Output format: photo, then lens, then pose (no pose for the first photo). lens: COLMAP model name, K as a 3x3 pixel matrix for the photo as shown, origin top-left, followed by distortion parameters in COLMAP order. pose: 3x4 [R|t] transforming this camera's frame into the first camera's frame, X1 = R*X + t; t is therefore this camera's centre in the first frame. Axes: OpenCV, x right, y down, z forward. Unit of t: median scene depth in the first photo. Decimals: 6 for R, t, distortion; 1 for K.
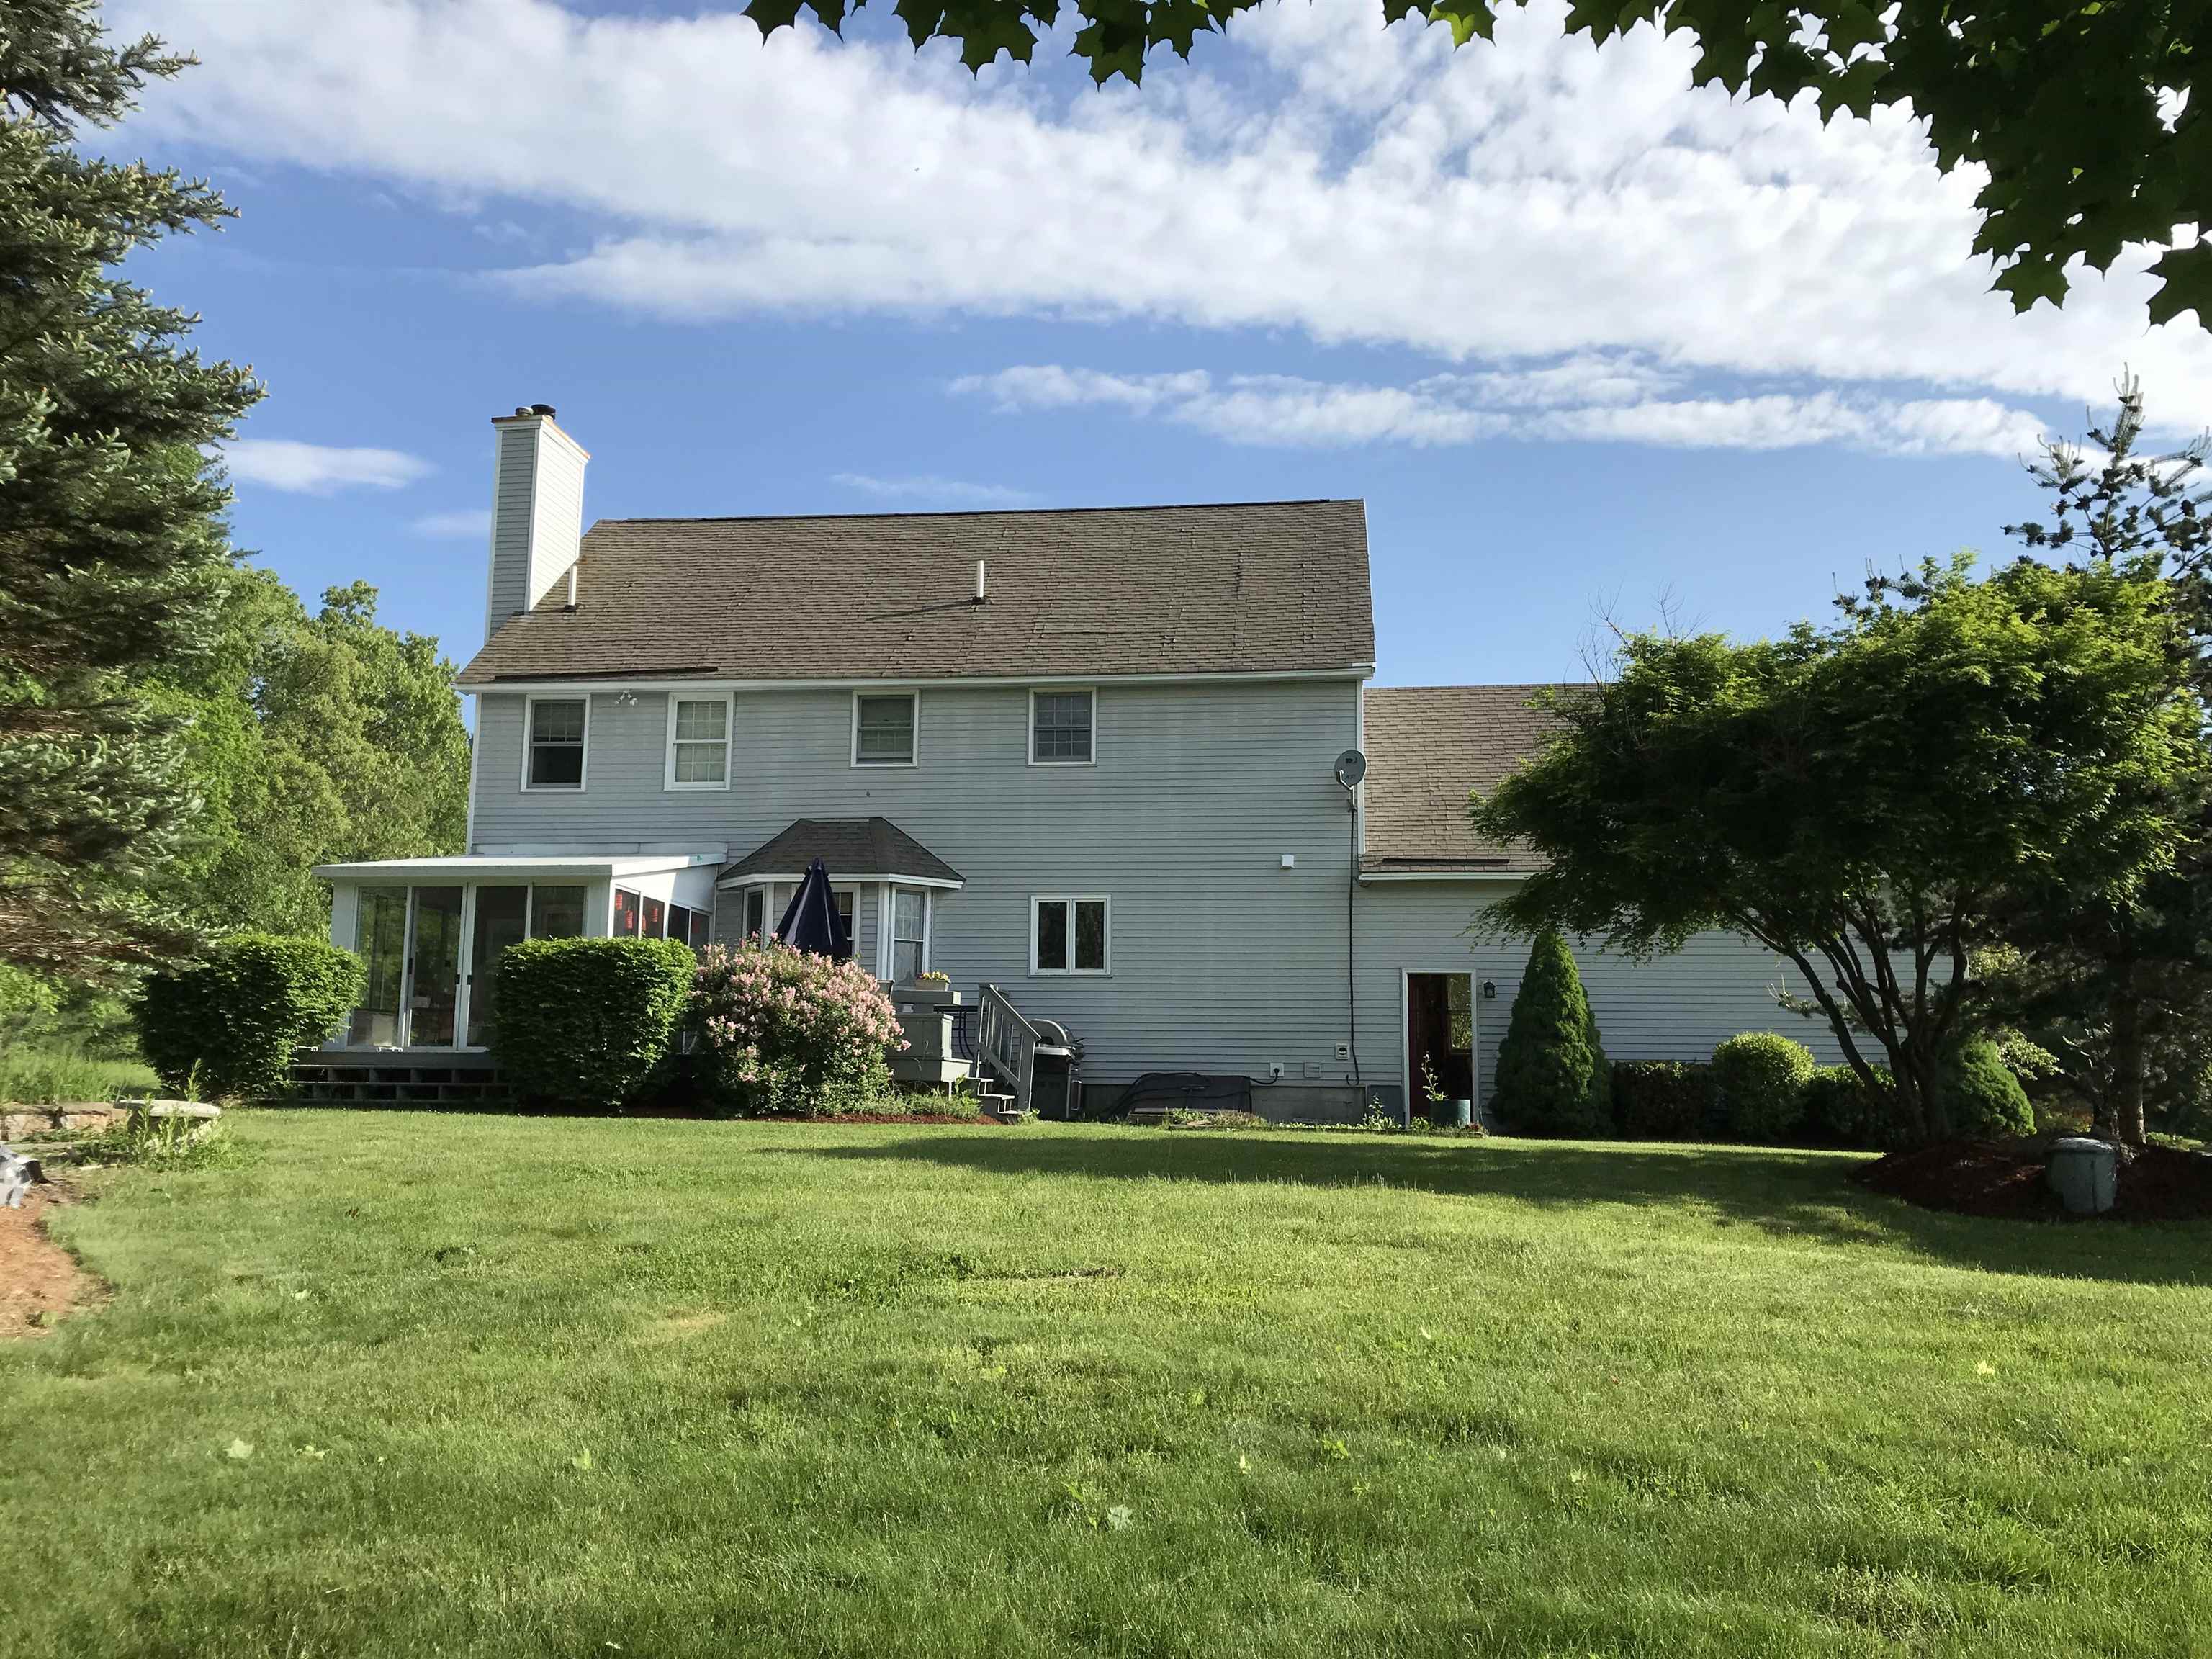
lens RADIAL K [[1797.0, 0, 1108.1], [0, 1797.0, 854.7], [0, 0, 1]] dist [0.041334, 0.003169]
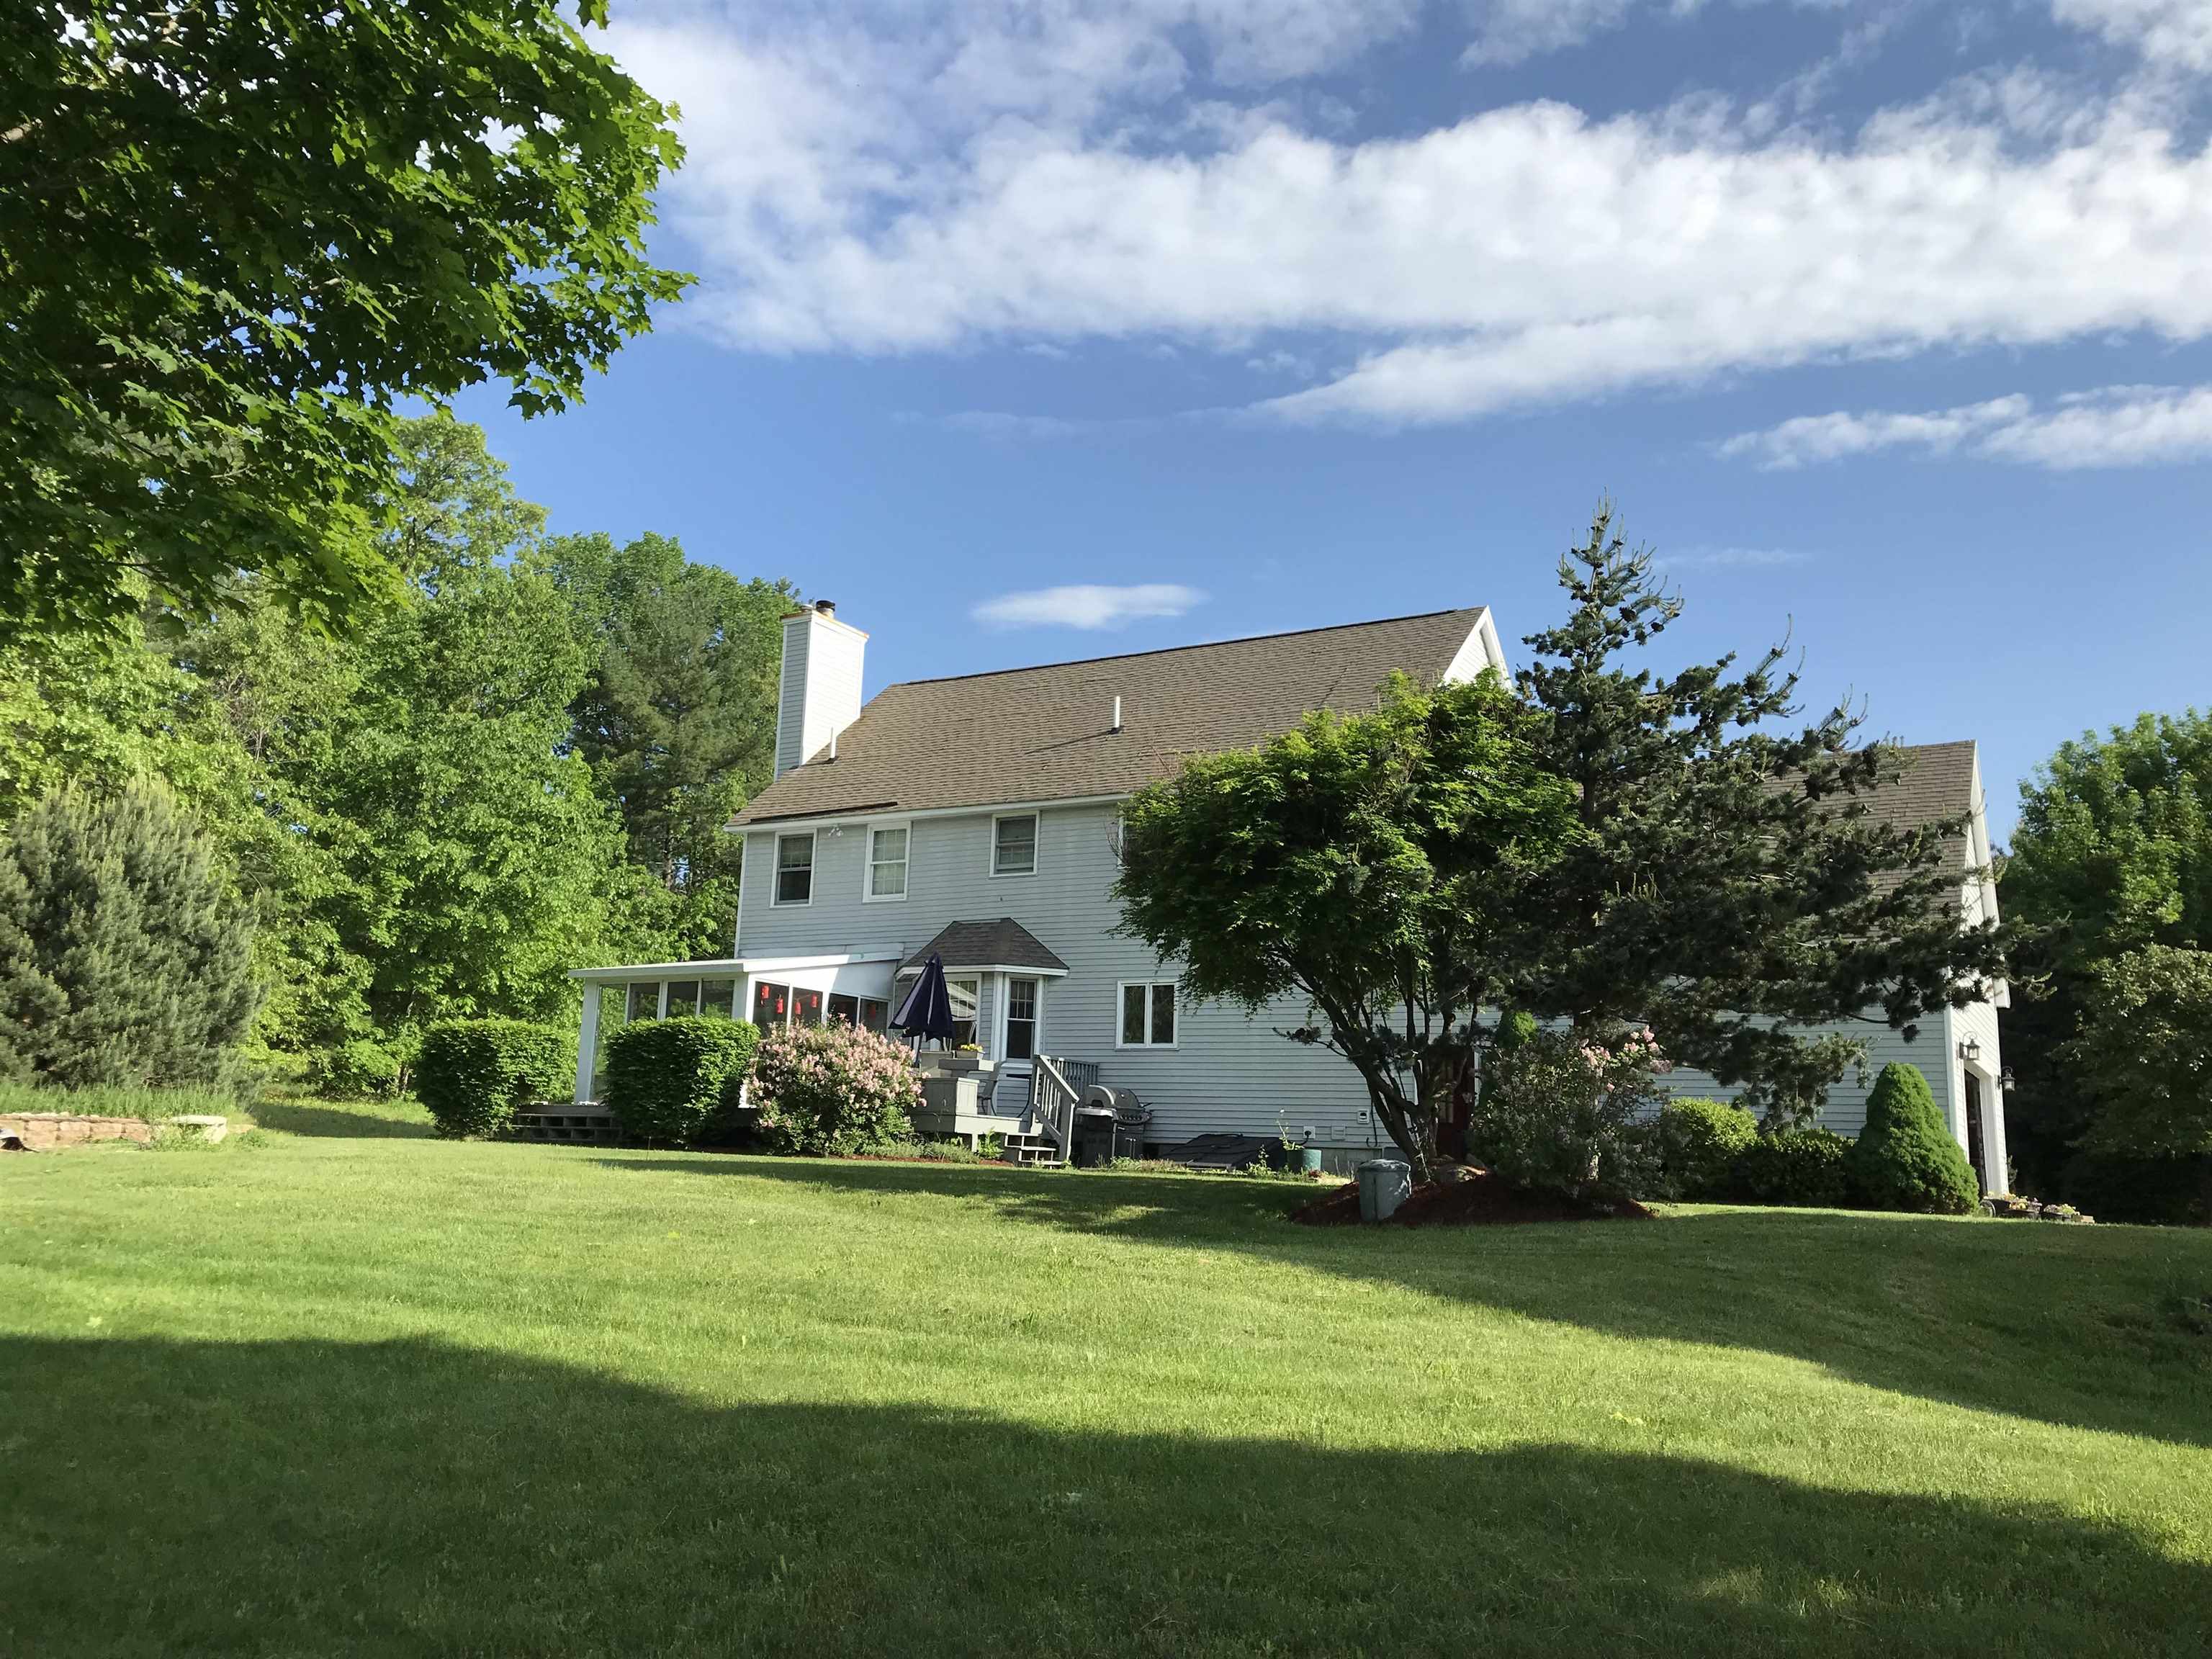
lens RADIAL K [[1823.1, 0, 1108.1], [0, 1823.1, 815.5], [0, 0, 1]] dist [0.050207, -0.002978]
pose [[0.918743, -0.057286, -0.390678, 0.432874], [0.027834, 0.996355, -0.080641, 0.011520], [0.393873, 0.063214, 0.916988, -0.102454]]
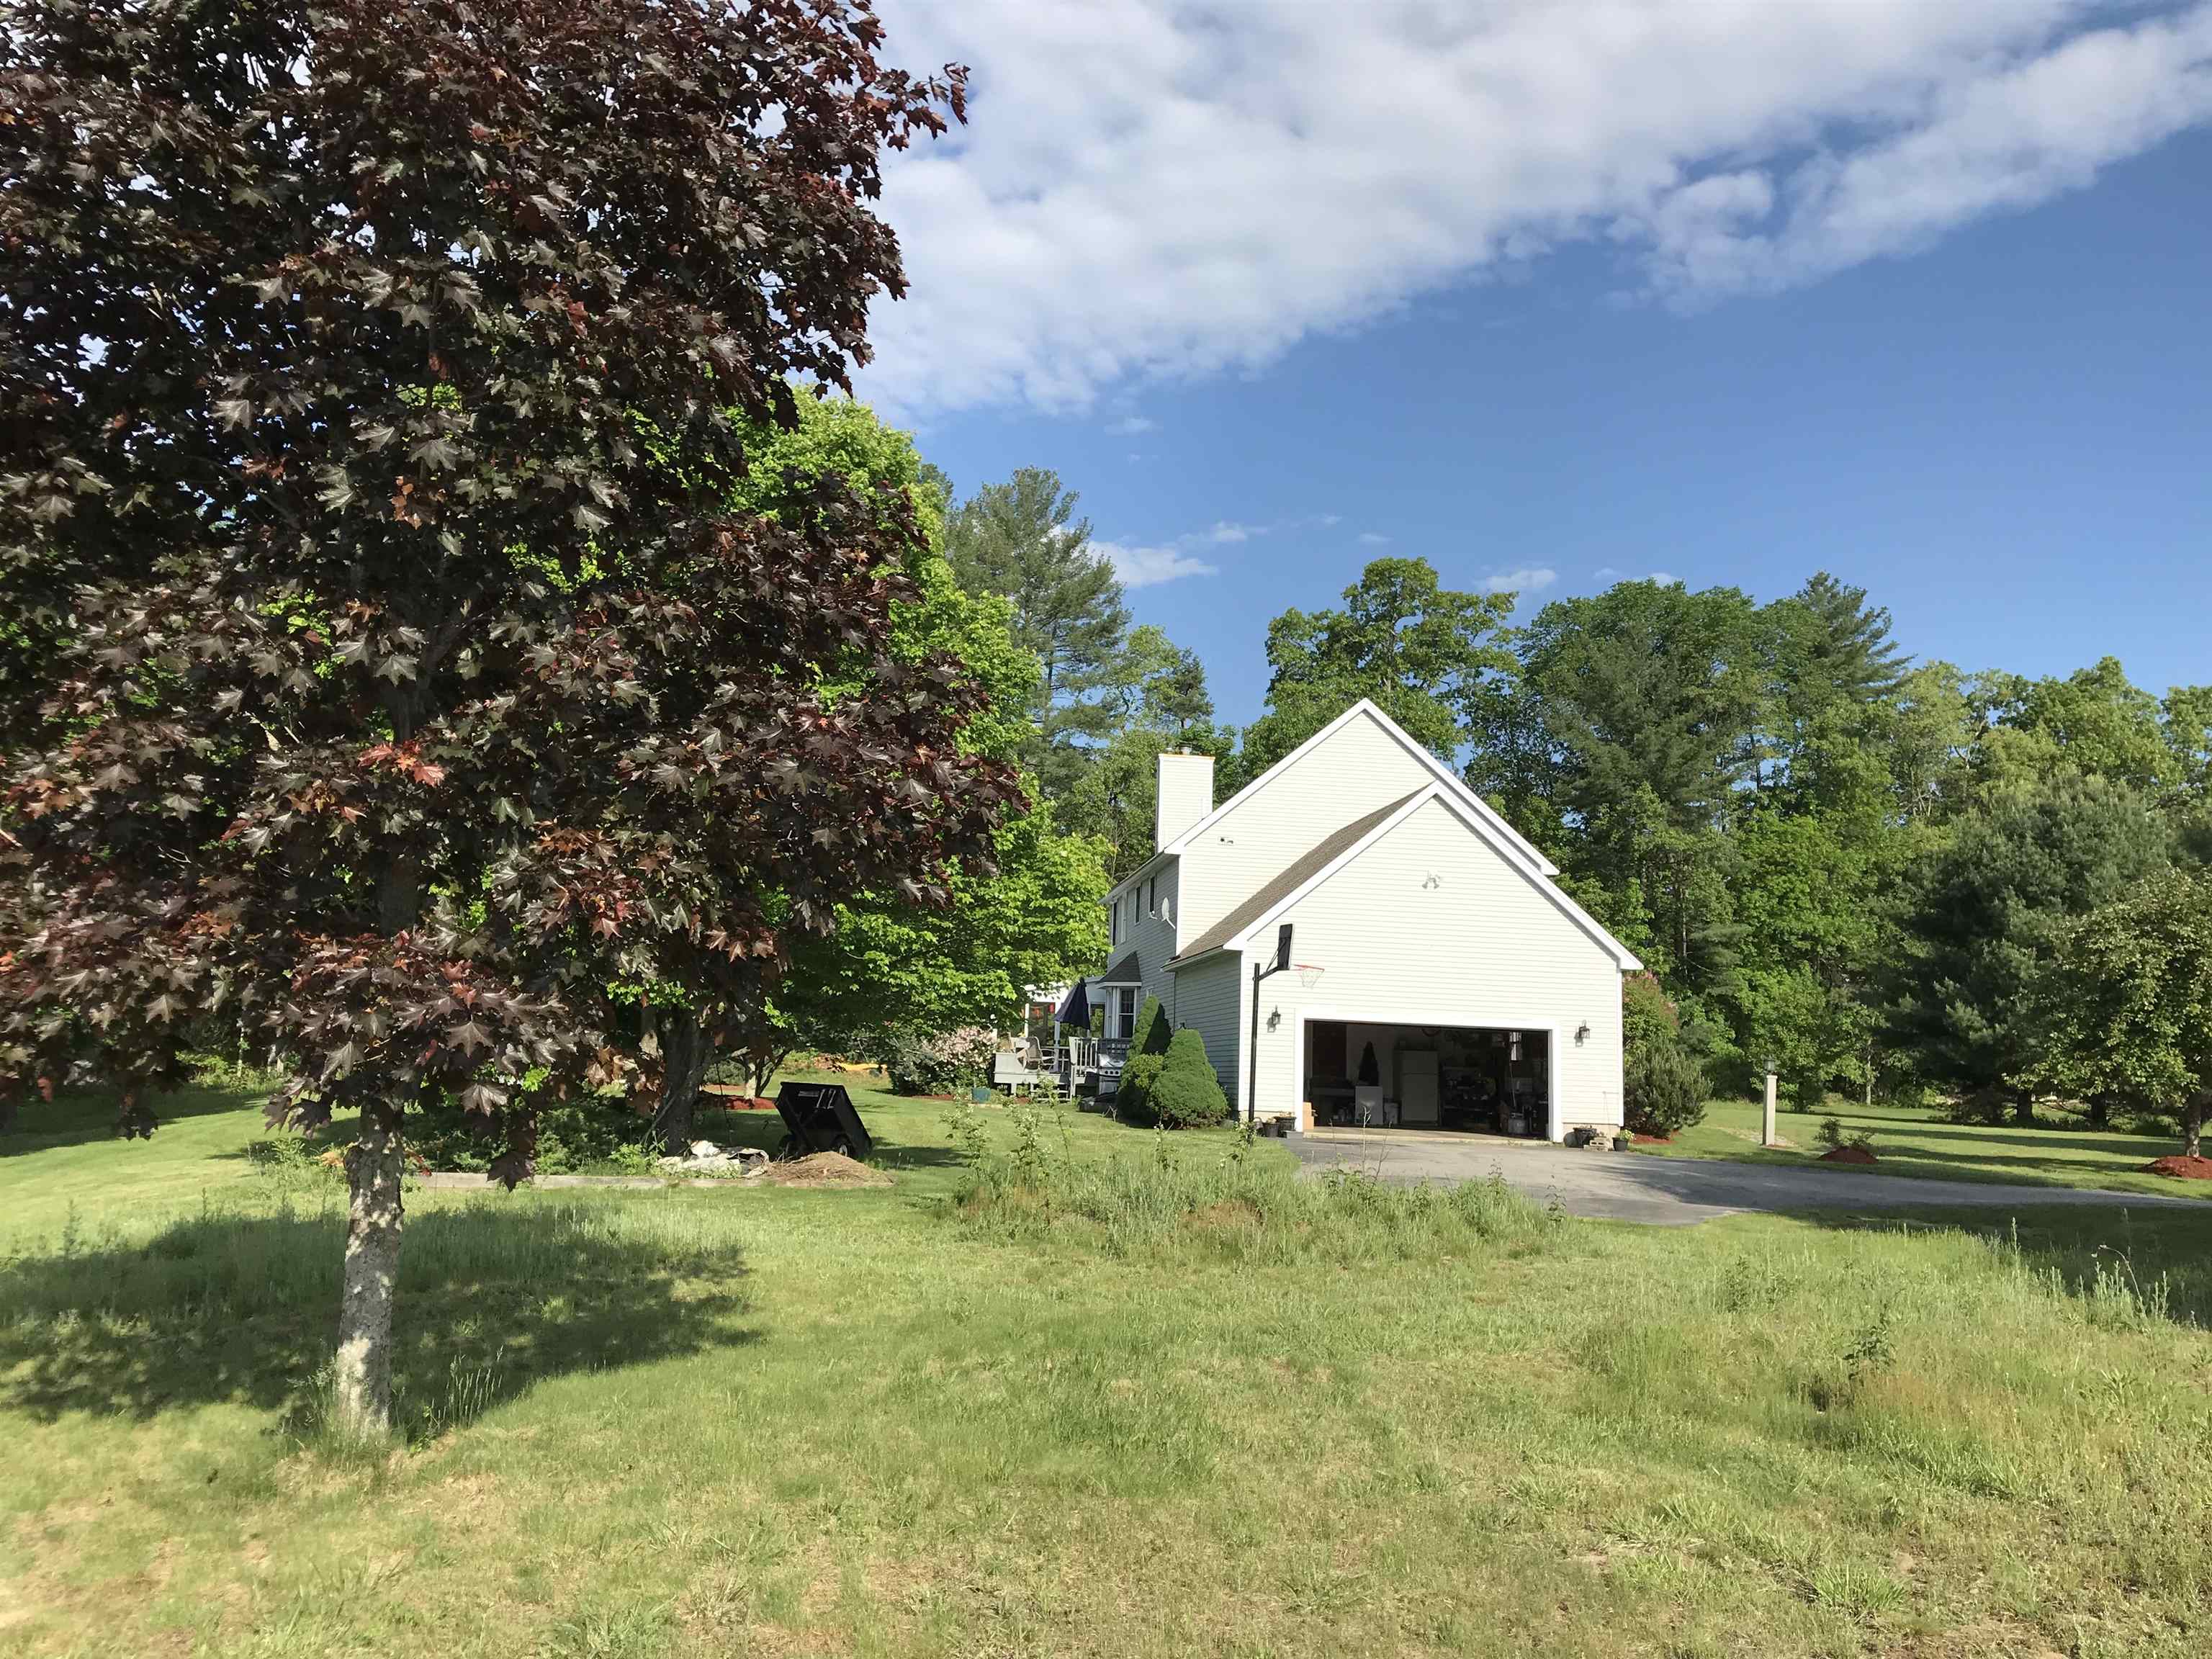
lens RADIAL K [[1797.0, 0, 1108.1], [0, 1797.0, 854.7], [0, 0, 1]] dist [0.041334, 0.003169]
pose [[0.254146, -0.124055, -0.959177, 1.777726], [0.086554, 0.990678, -0.105195, 0.080943], [0.963285, -0.056286, 0.262514, 0.498927]]
